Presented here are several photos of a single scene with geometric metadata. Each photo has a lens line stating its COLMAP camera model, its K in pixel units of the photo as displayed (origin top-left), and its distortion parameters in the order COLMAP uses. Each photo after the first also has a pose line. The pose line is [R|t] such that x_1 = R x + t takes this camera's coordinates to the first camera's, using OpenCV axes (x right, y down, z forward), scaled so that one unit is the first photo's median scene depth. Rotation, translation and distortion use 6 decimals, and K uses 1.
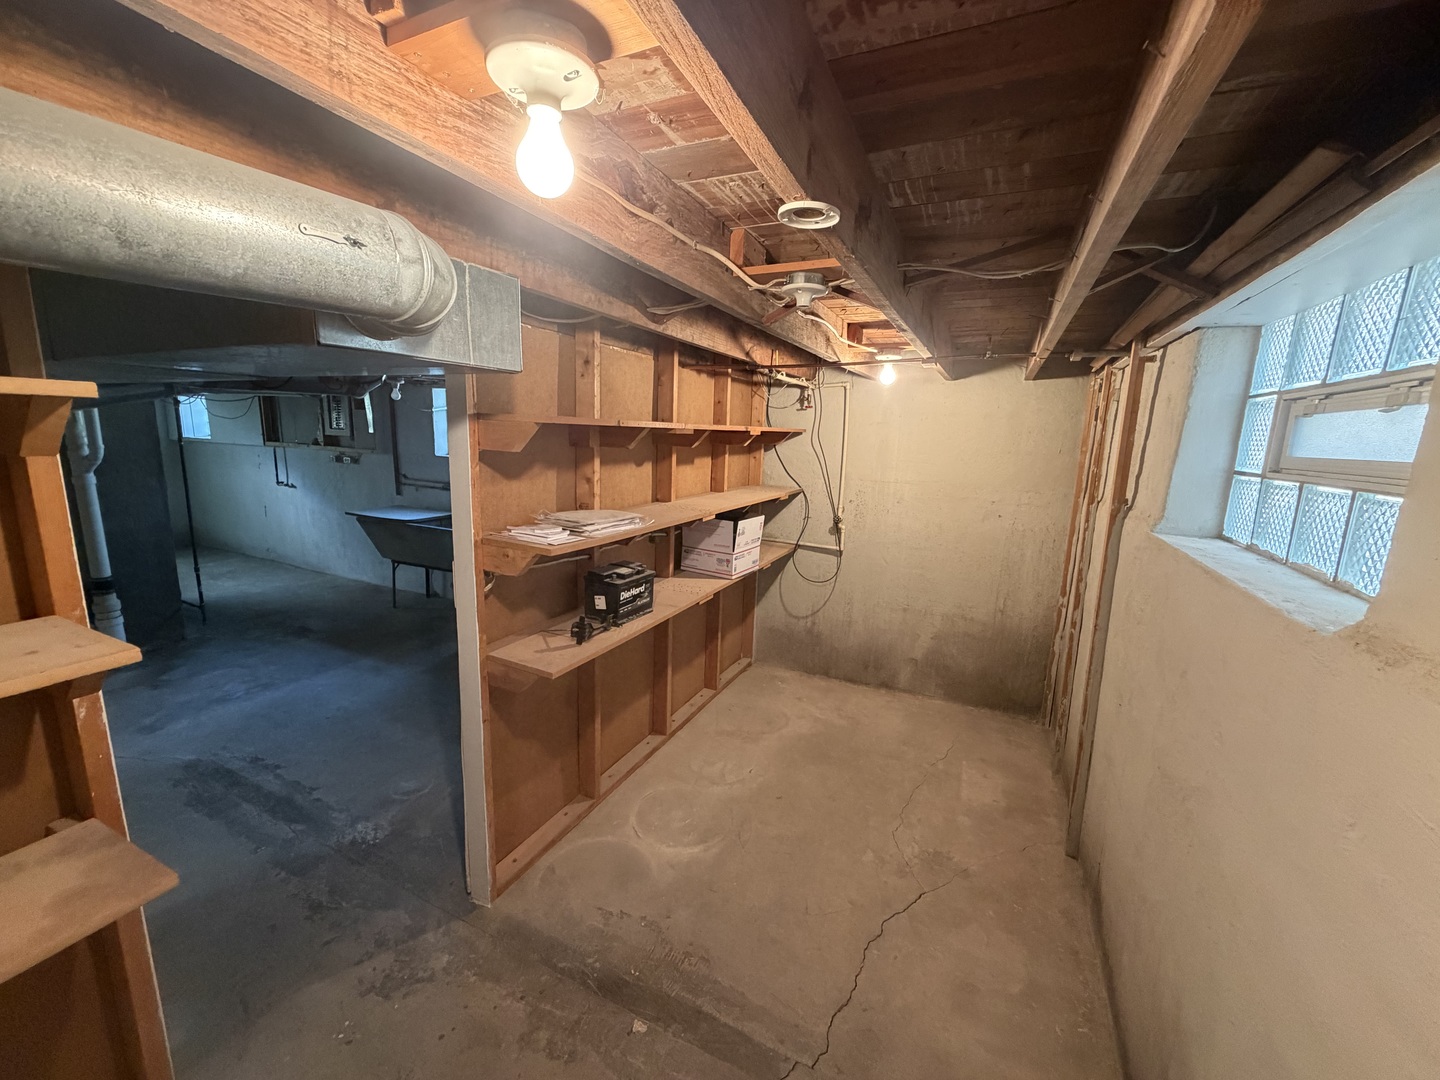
lens RADIAL K [[572.9, 0, 715.3], [0, 572.9, 540.9], [0, 0, 1]] dist [0.000179, 0.000371]
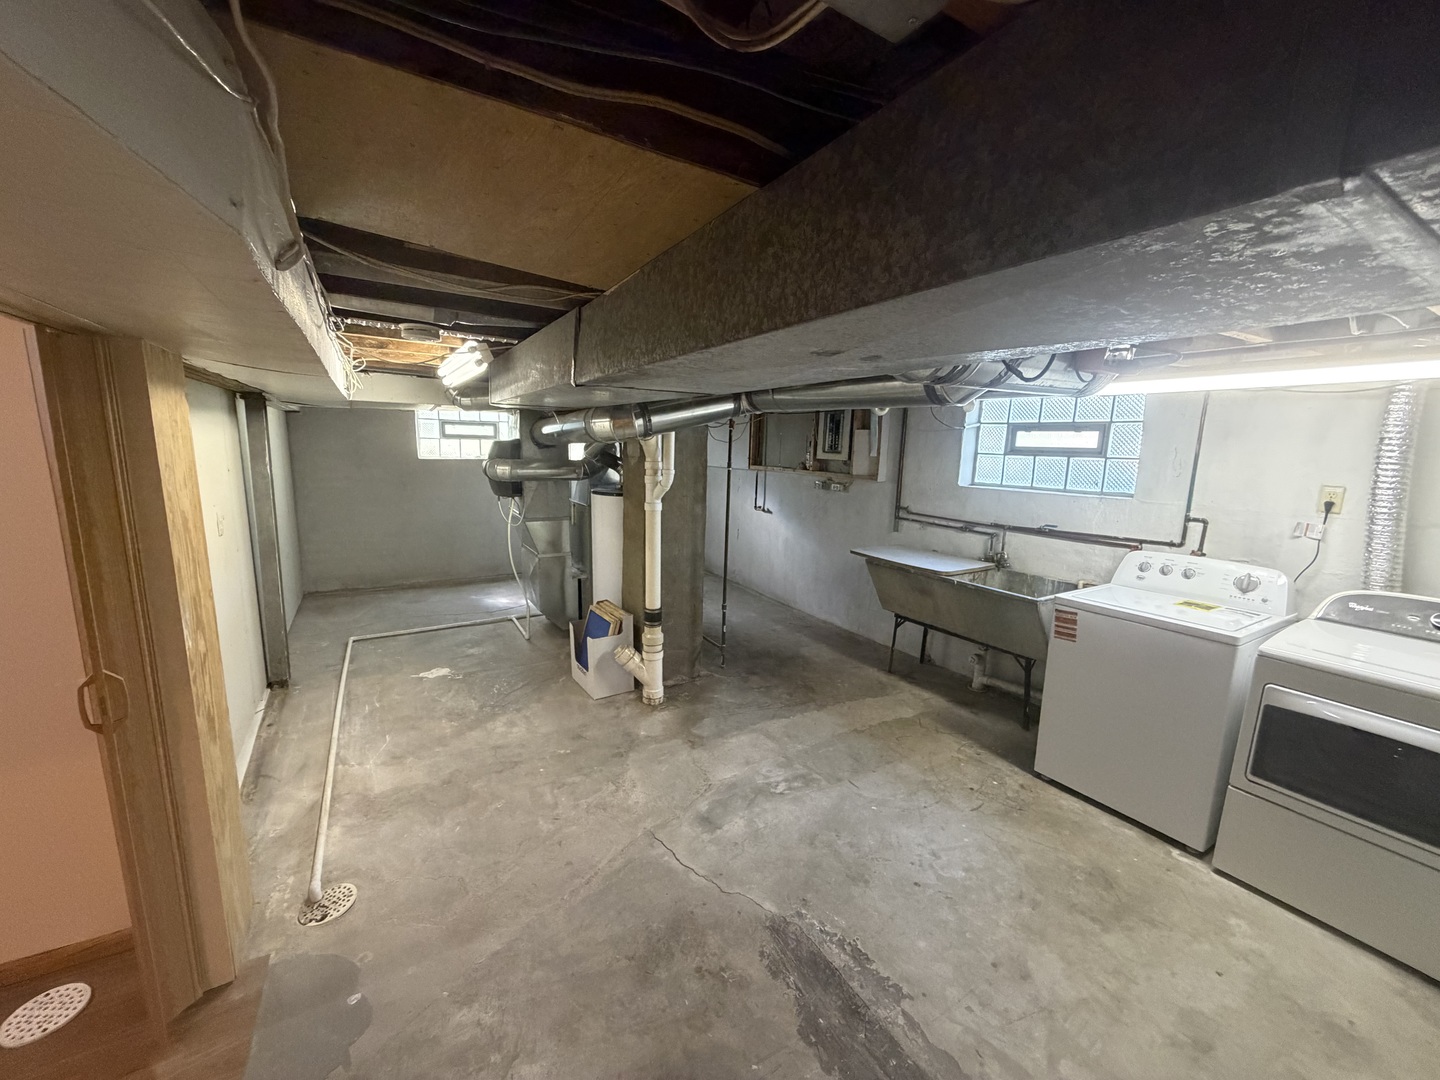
lens RADIAL K [[572.9, 0, 715.3], [0, 572.9, 540.9], [0, 0, 1]] dist [0.000179, 0.000371]
pose [[0.830814, 0.081770, -0.550510, -0.313365], [-0.102304, 0.994731, -0.006643, -0.034842], [0.547066, 0.061838, 0.834802, 0.169220]]
